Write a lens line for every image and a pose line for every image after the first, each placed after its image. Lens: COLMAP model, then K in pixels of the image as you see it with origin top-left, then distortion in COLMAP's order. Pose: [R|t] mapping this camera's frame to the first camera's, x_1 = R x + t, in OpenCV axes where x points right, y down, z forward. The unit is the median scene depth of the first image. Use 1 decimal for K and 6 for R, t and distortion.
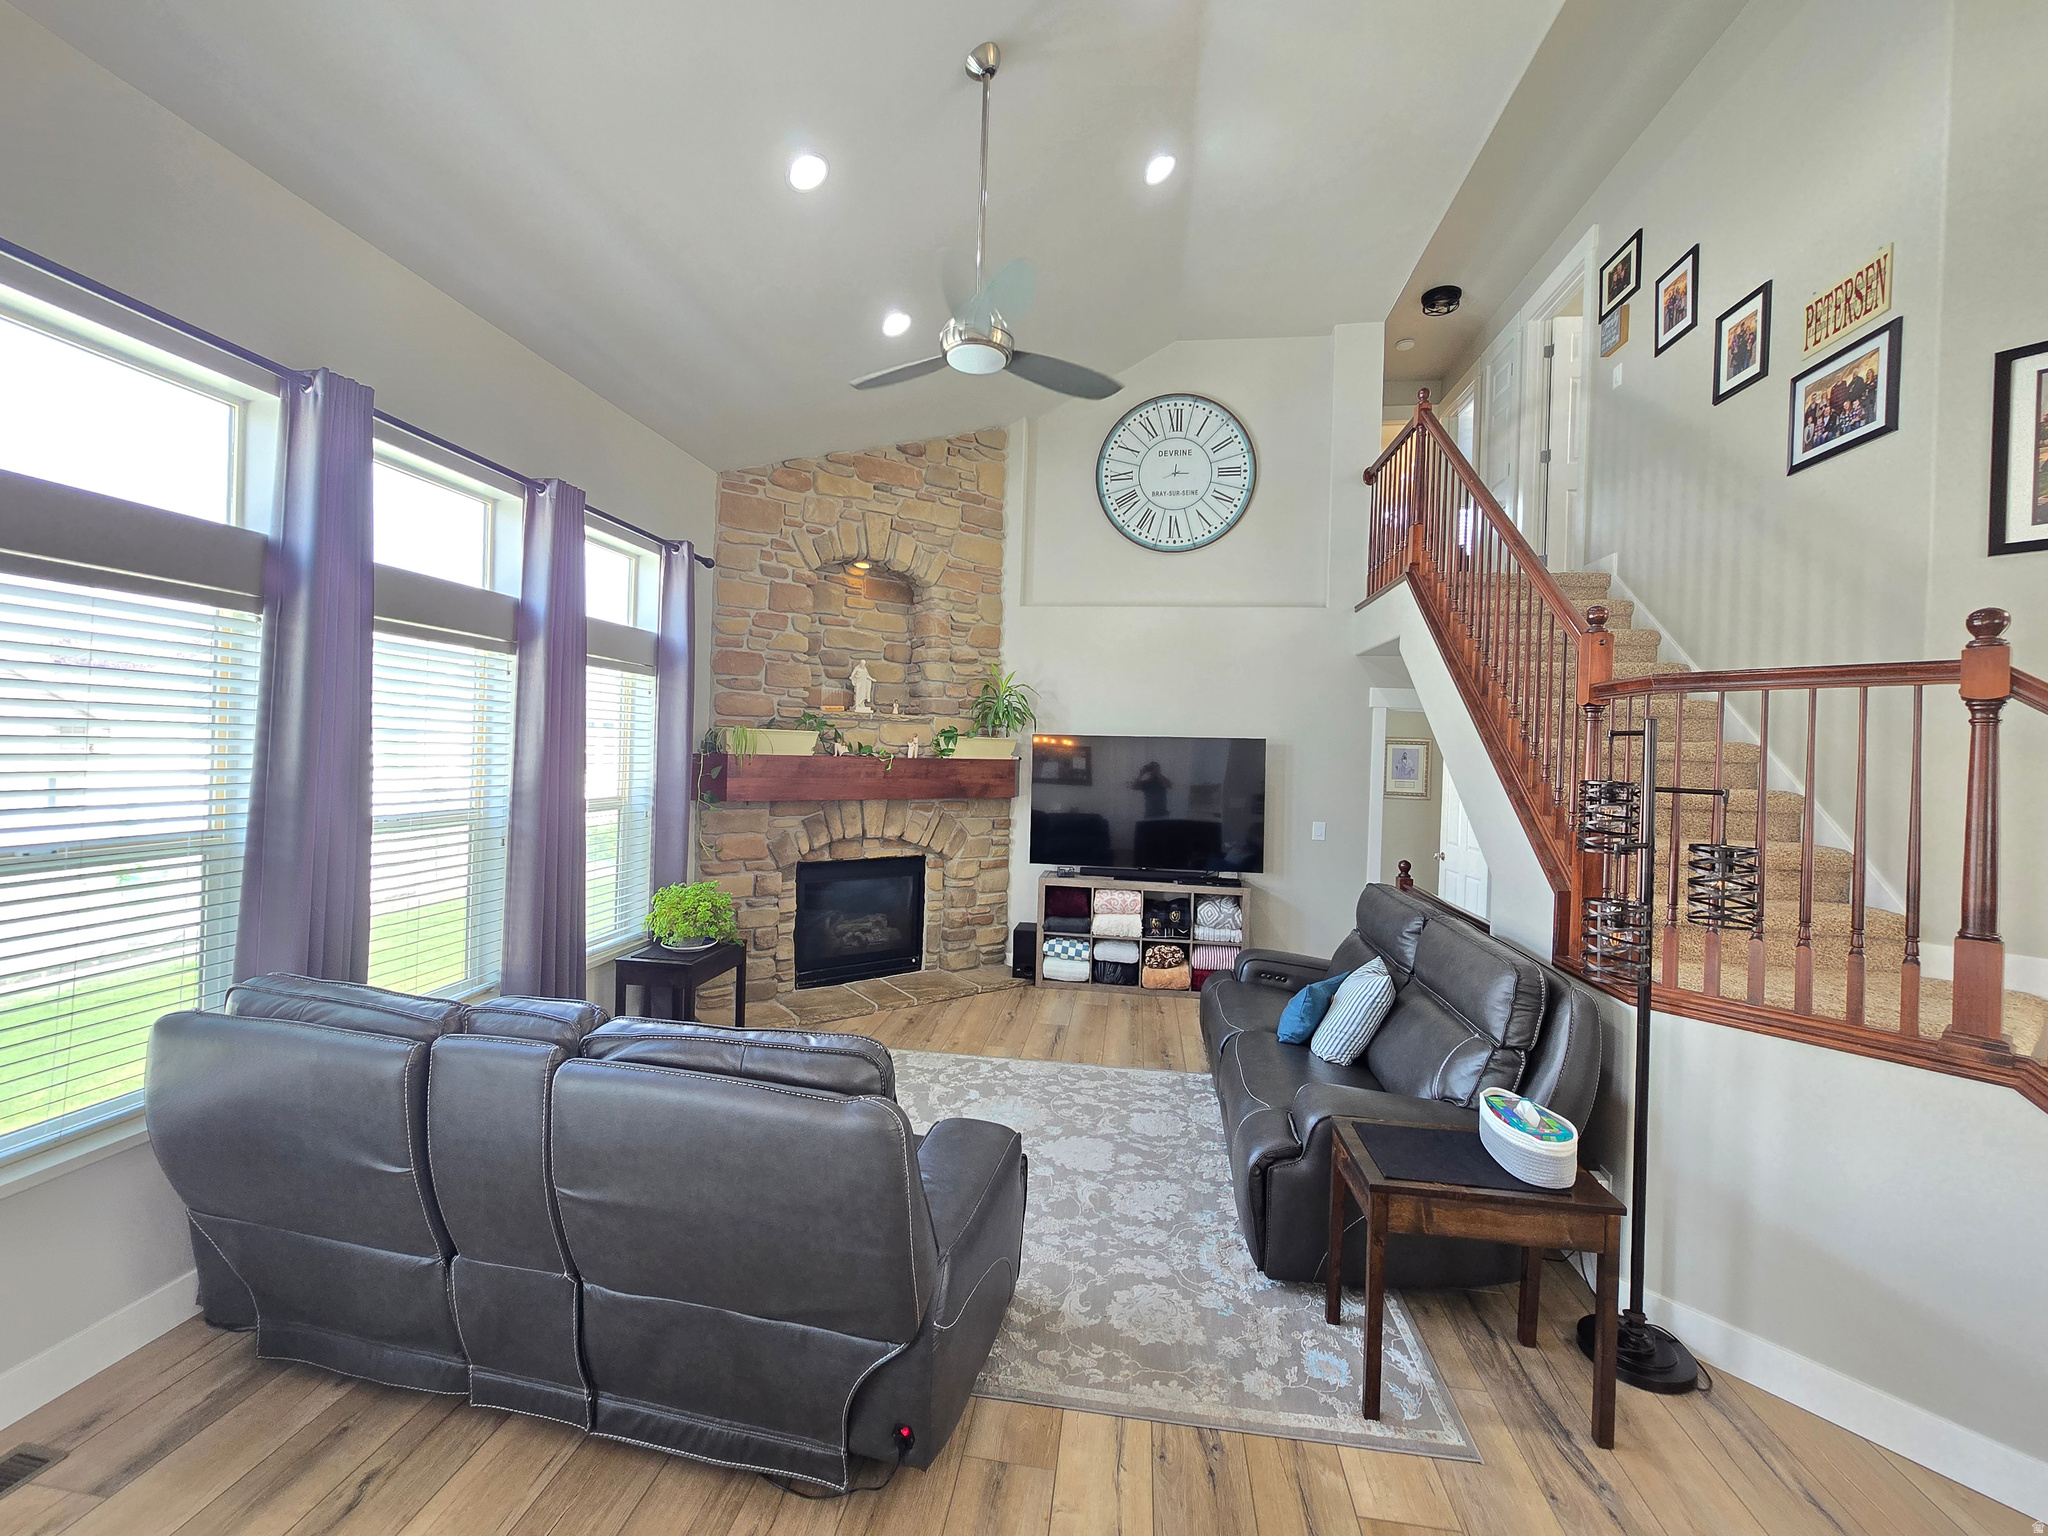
lens RADIAL K [[838.7, 0, 1015.8], [0, 838.7, 756.7], [0, 0, 1]] dist [-0.003871, -0.000978]
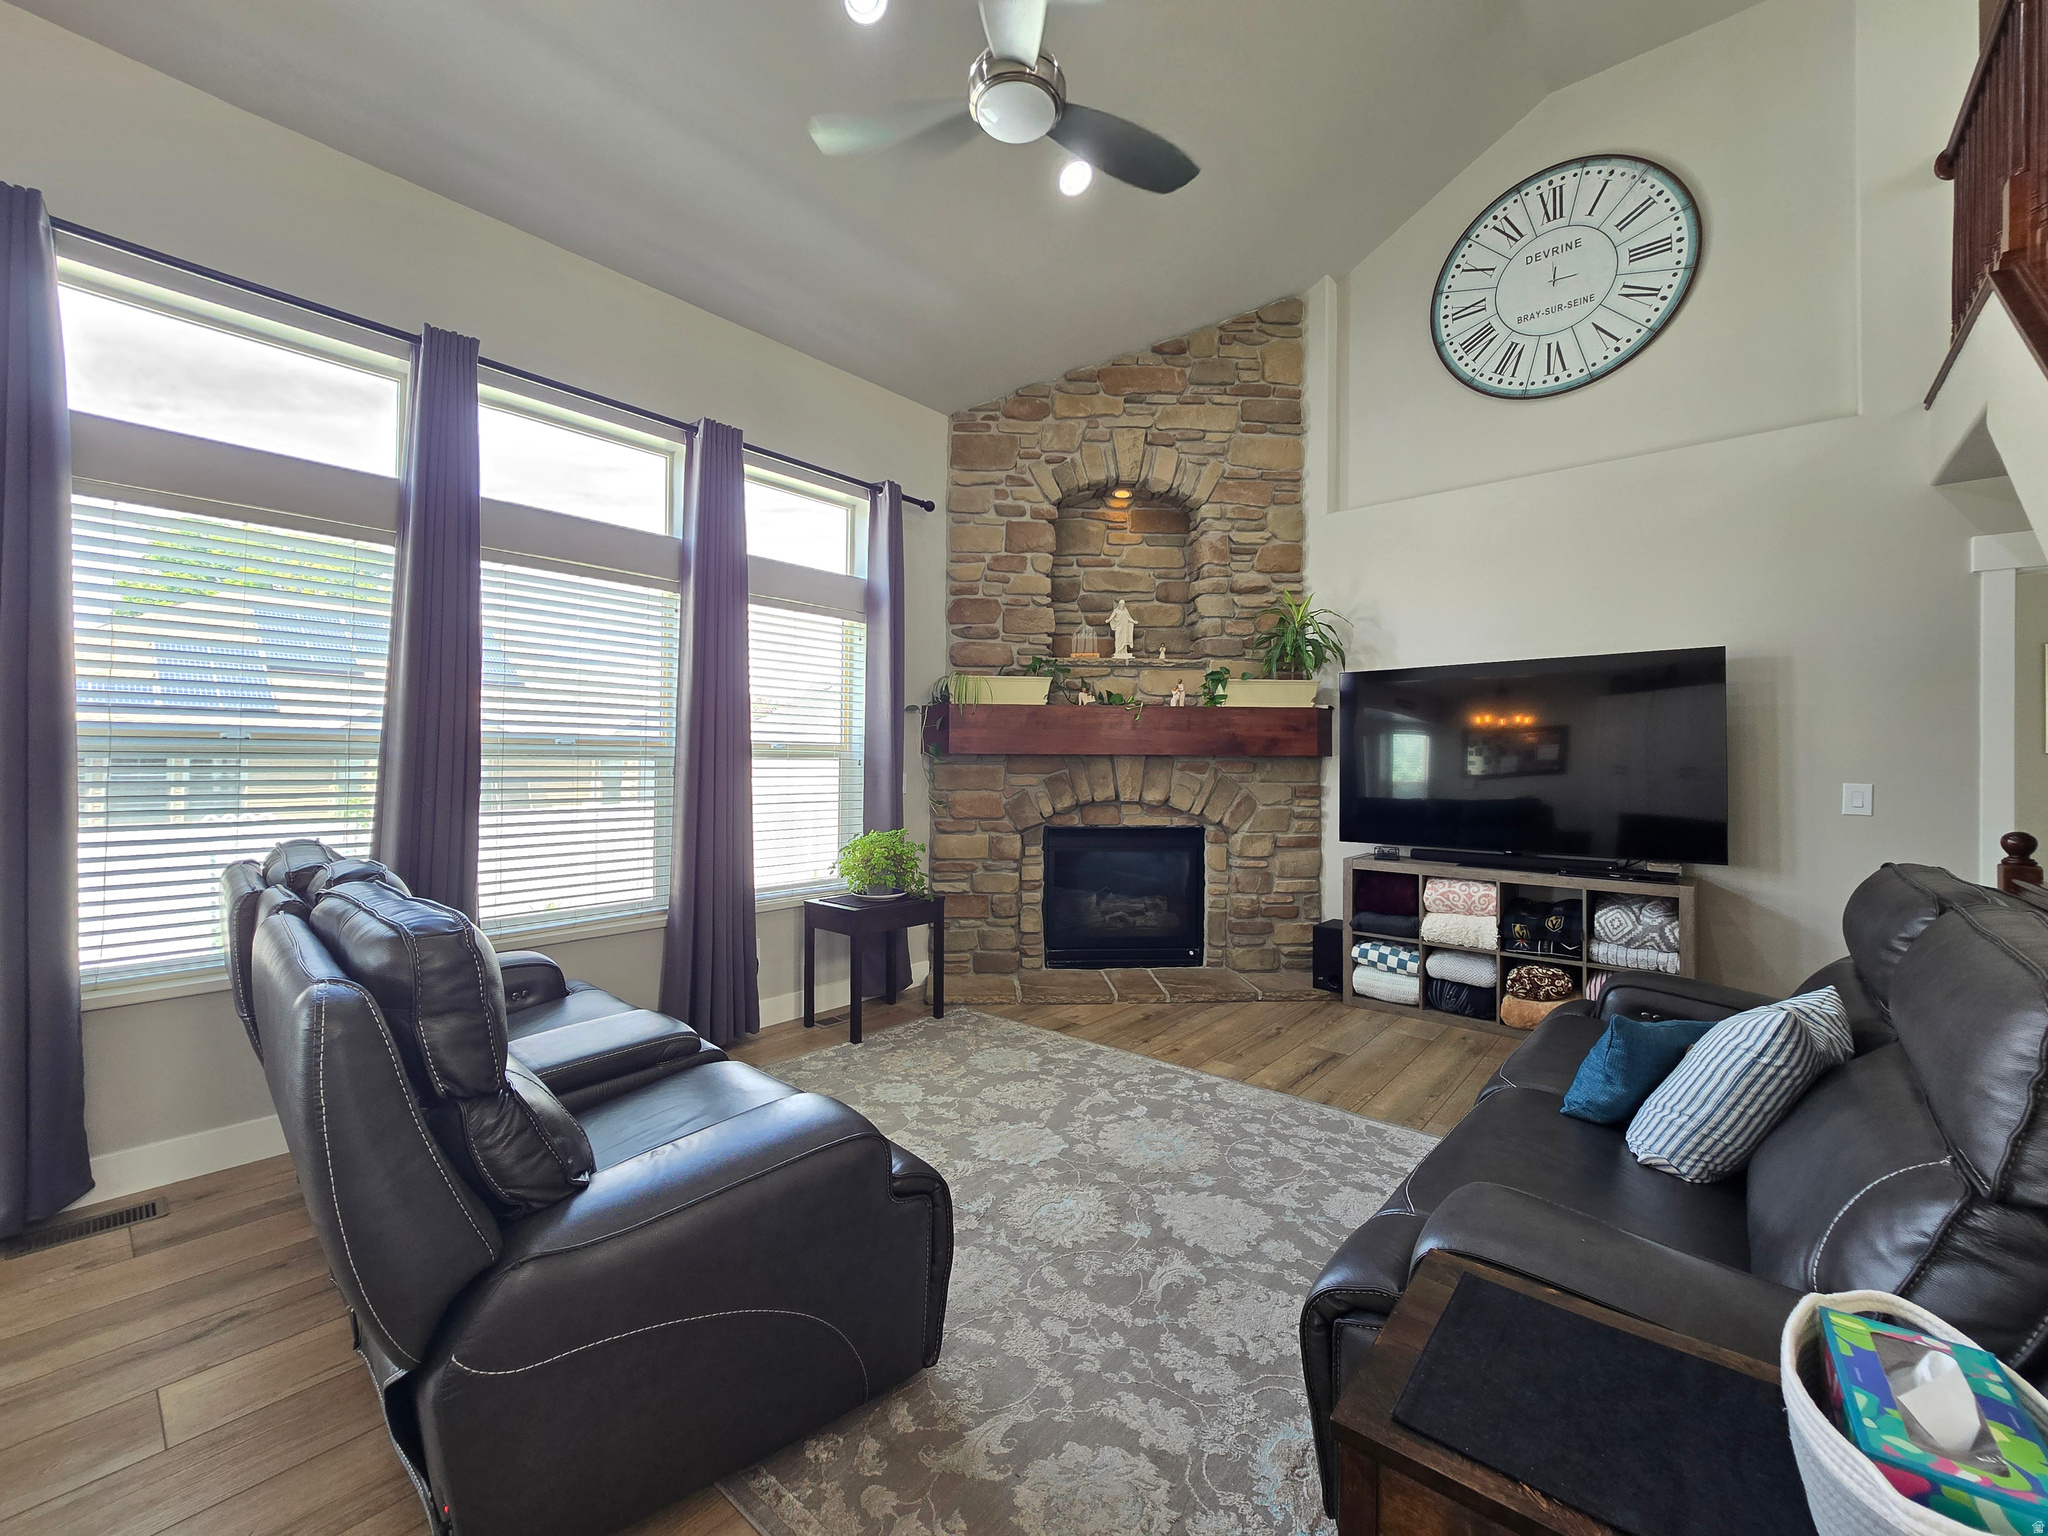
lens RADIAL K [[838.7, 0, 1014.4], [0, 838.7, 755.6], [0, 0, 1]] dist [-0.003871, -0.000978]
pose [[0.841710, -0.026846, -0.539263, 0.200572], [0.013330, 0.999492, -0.028952, 0.074254], [0.539766, 0.017180, 0.841640, 0.216158]]
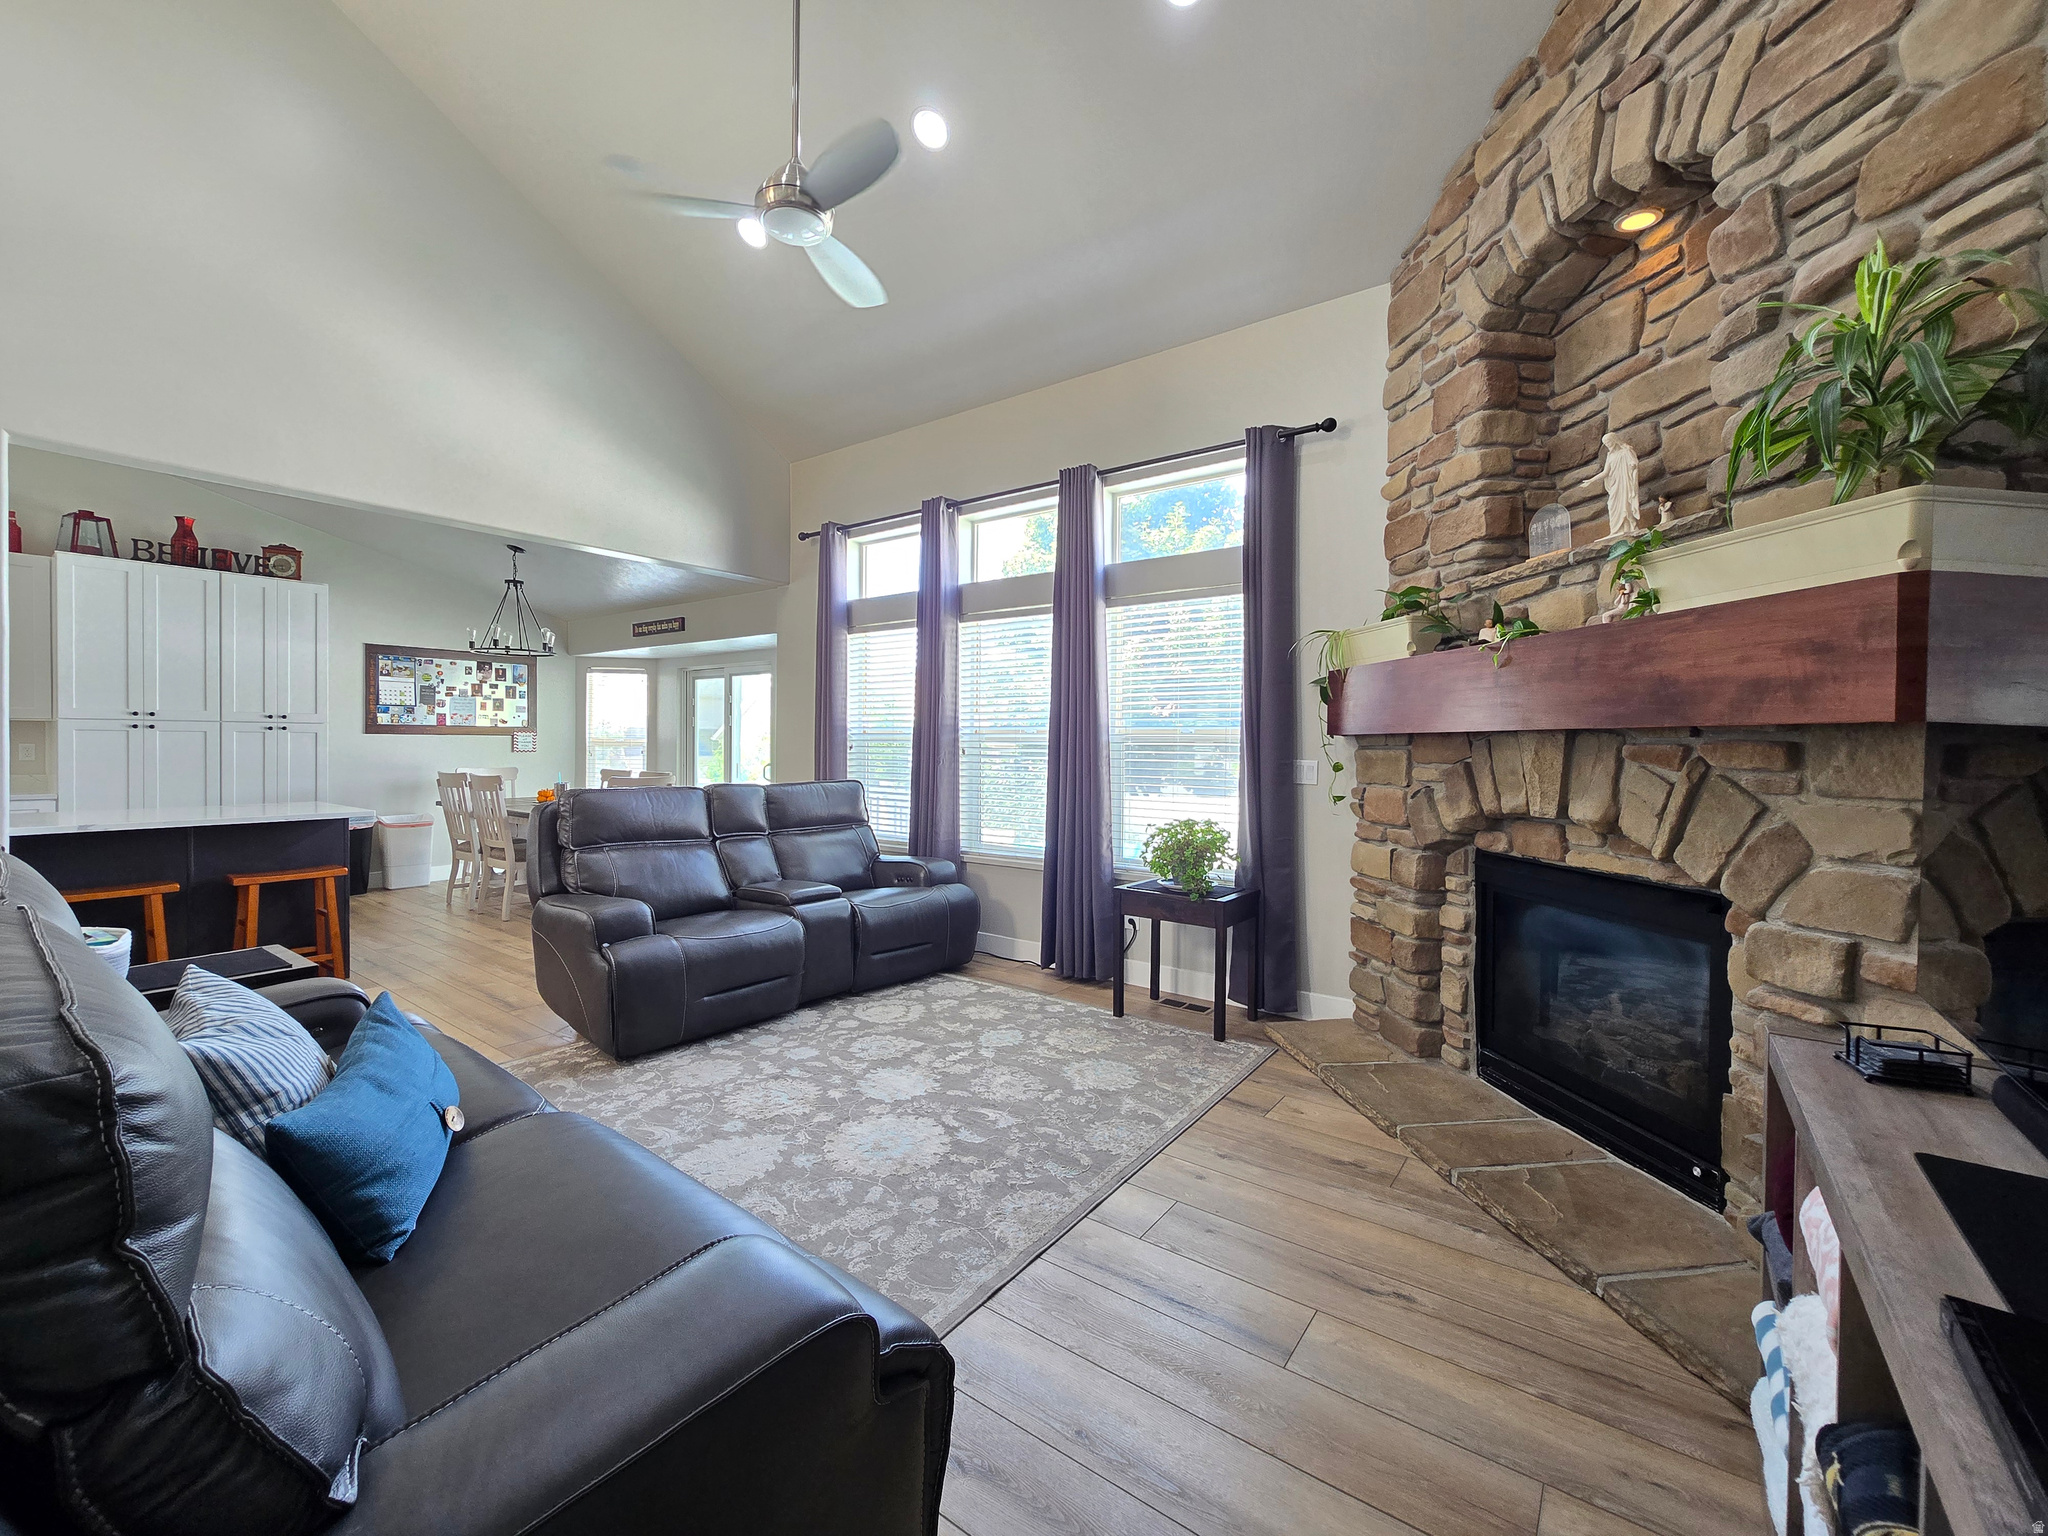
lens RADIAL K [[838.7, 0, 1017.0], [0, 838.7, 755.9], [0, 0, 1]] dist [-0.003871, -0.000978]
pose [[-0.477594, -0.026424, -0.878183, 0.383515], [-0.033599, 0.999366, -0.011798, 0.078965], [0.877938, 0.023871, -0.478179, 0.985008]]
